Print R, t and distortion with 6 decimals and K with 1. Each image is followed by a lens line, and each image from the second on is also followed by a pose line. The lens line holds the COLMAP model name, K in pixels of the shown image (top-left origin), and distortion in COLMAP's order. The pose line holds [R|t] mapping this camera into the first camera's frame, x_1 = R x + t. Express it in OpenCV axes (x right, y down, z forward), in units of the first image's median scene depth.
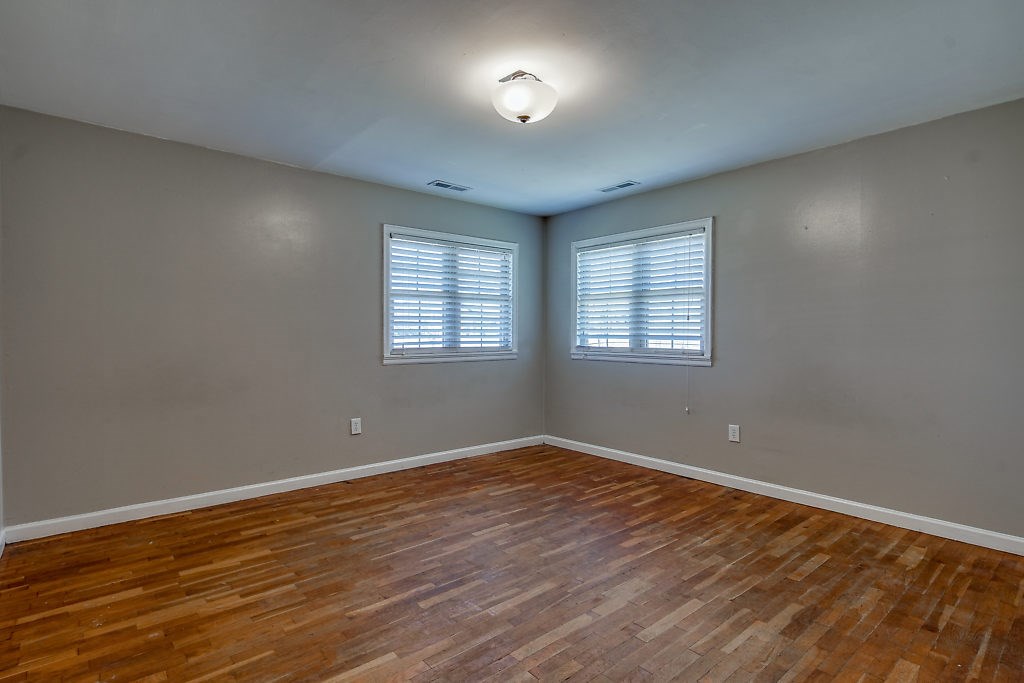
lens RADIAL K [[503.8, 0, 510.2], [0, 503.8, 333.7], [0, 0, 1]] dist [0.001197, -0.000798]
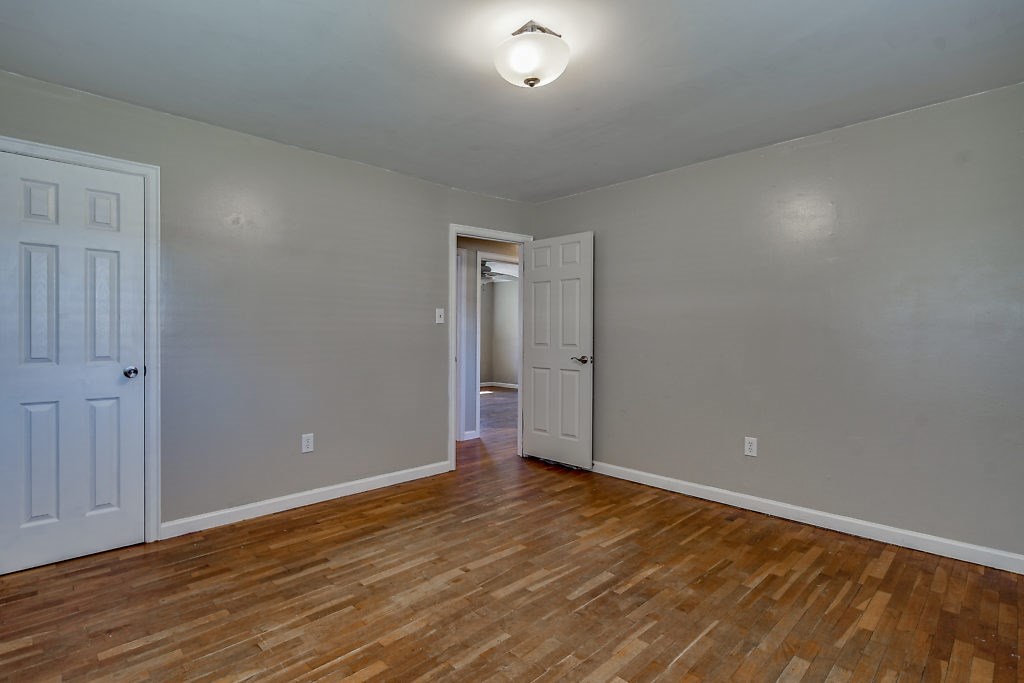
lens RADIAL K [[503.8, 0, 510.2], [0, 503.8, 333.7], [0, 0, 1]] dist [0.001197, -0.000798]
pose [[-0.996940, -0.004702, -0.078032, 0.141520], [-0.004750, 0.999989, 0.000430, -0.011832], [0.078029, 0.000799, -0.996951, 2.067557]]
